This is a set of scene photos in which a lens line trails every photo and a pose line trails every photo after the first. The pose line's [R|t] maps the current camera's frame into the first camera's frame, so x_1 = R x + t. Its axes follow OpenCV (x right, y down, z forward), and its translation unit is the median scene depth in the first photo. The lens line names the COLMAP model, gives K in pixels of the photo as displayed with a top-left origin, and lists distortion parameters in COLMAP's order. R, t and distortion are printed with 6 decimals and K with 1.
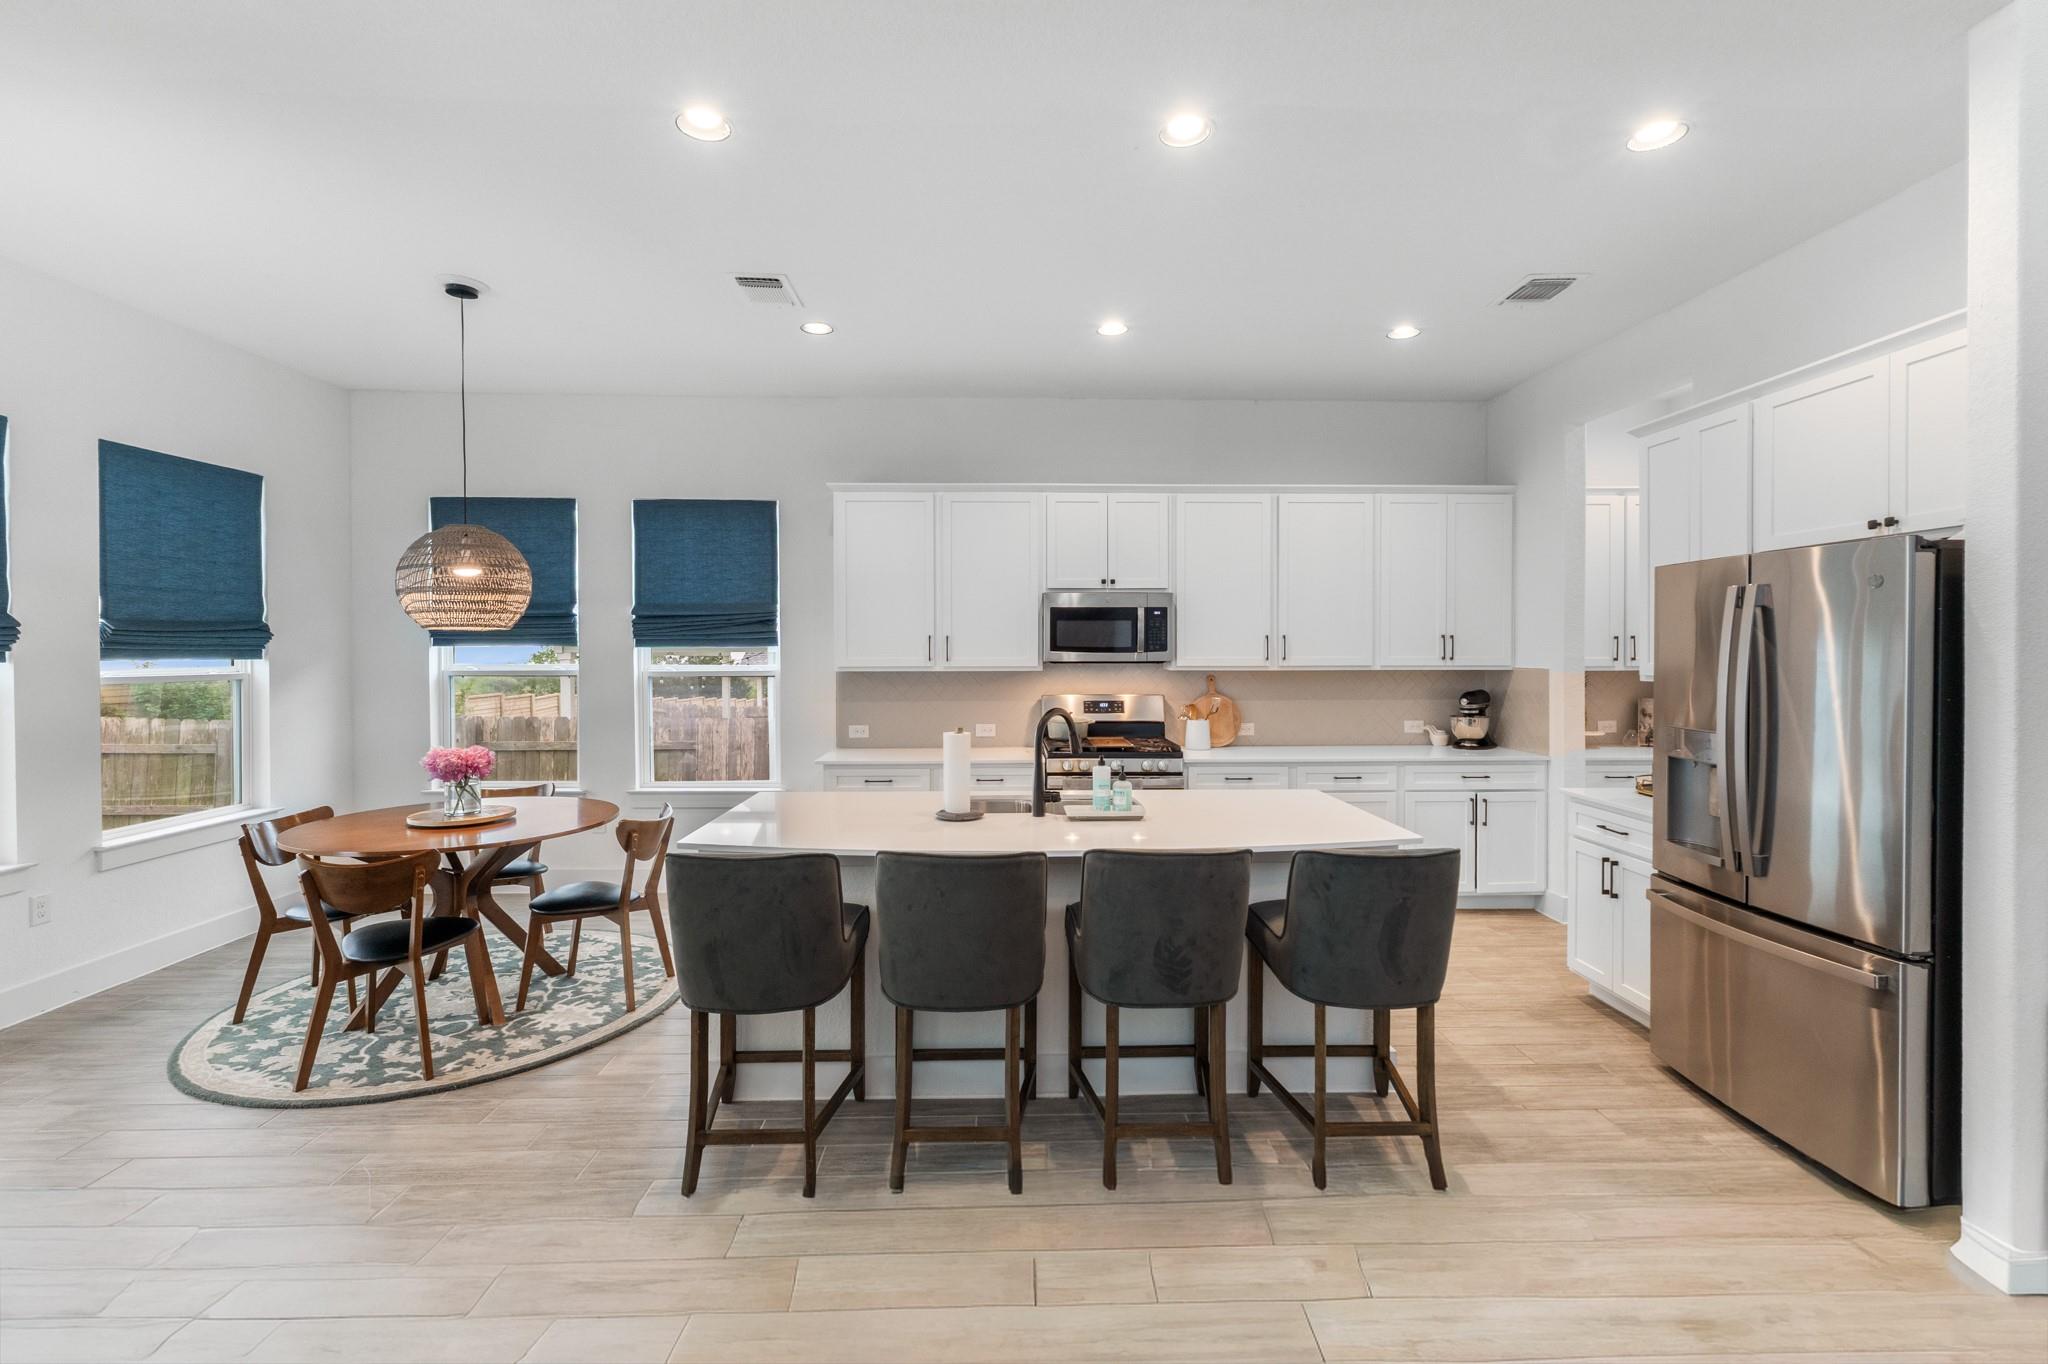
lens RADIAL K [[905.1, 0, 988.8], [0, 905.1, 656.2], [0, 0, 1]] dist [0.016934, -0.000101]
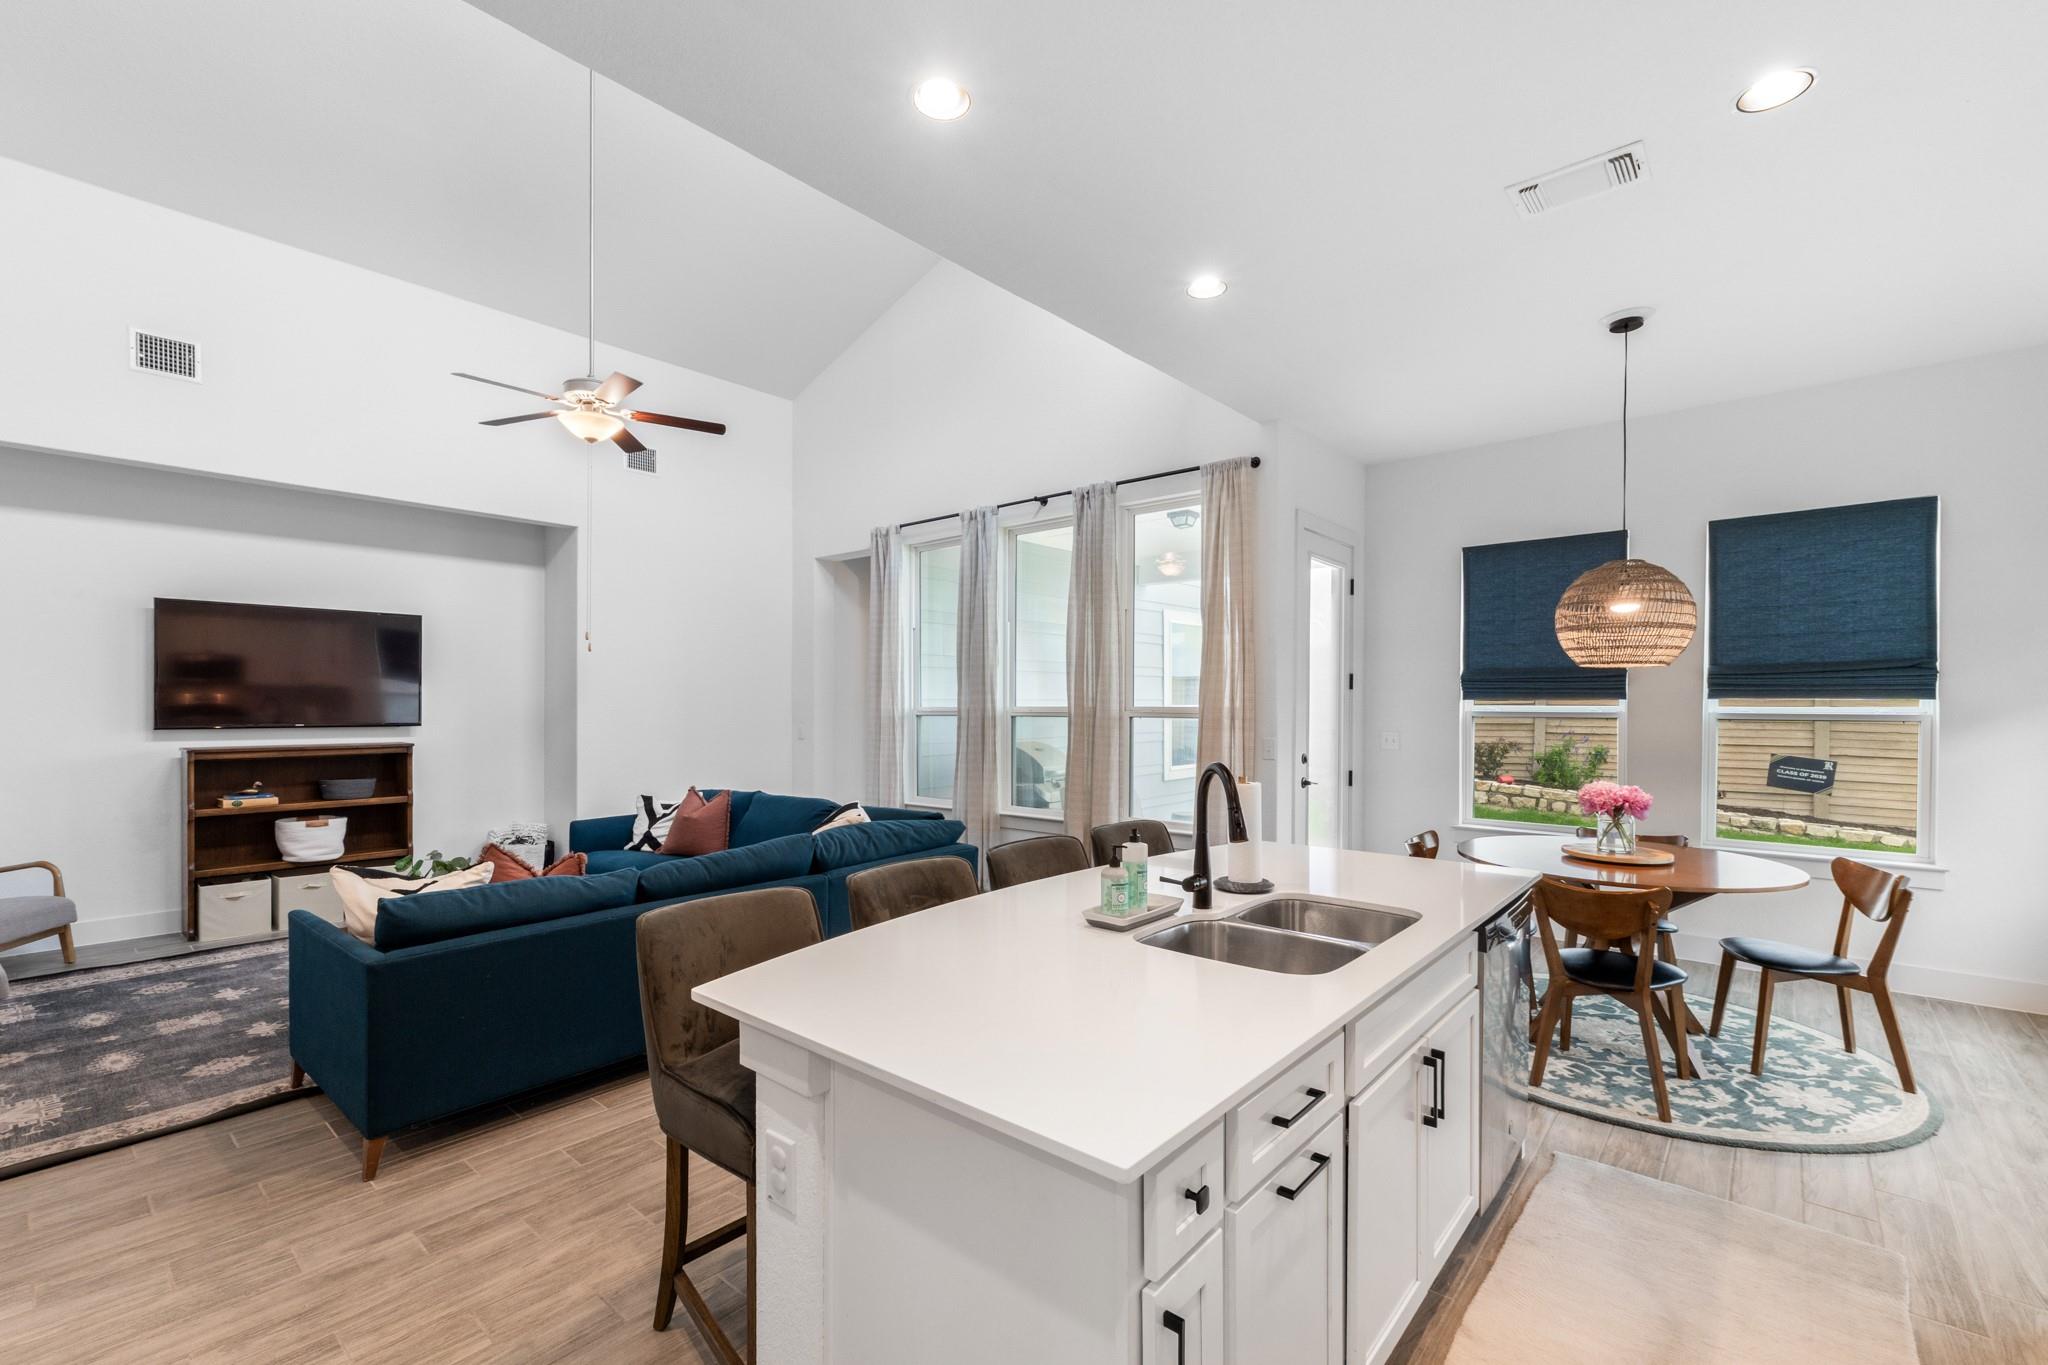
lens RADIAL K [[862.0, 0, 1029.3], [0, 862.0, 702.5], [0, 0, 1]] dist [0.010924, -0.000525]
pose [[-0.635145, 0.001627, -0.772391, 0.430076], [-0.007642, 0.999936, 0.008391, 0.005541], [0.772355, 0.011232, -0.635091, 0.847165]]
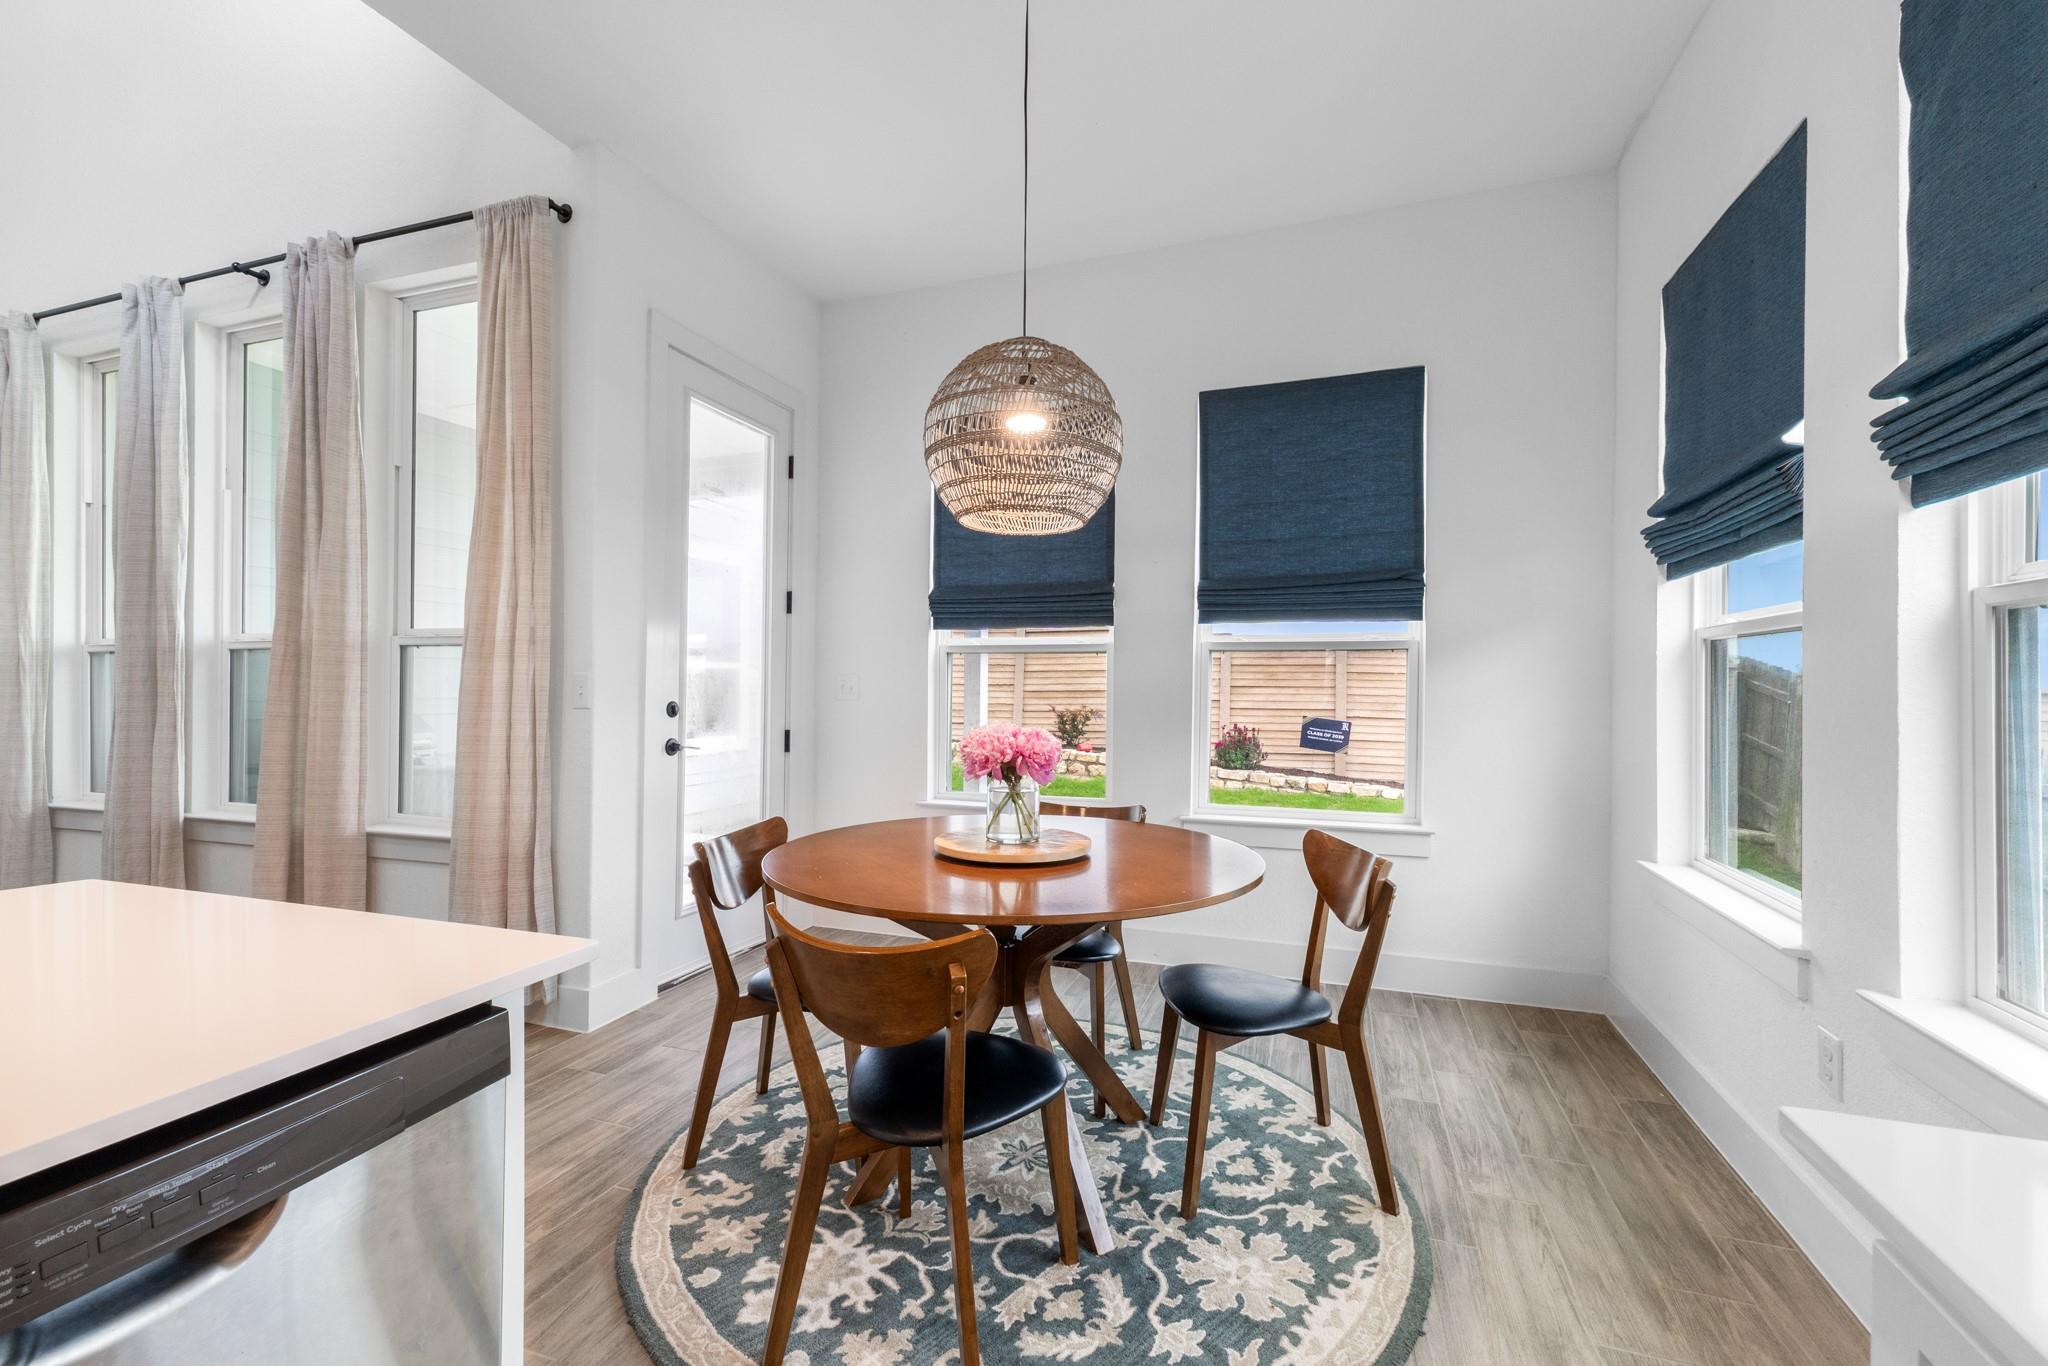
lens RADIAL K [[872.5, 0, 1004.1], [0, 872.5, 680.8], [0, 0, 1]] dist [0.007571, 0.000180]
pose [[-0.321849, -0.001757, -0.946789, -0.033458], [-0.013094, 0.999911, 0.002595, 0.052892], [0.946700, 0.013233, -0.321844, 0.900626]]
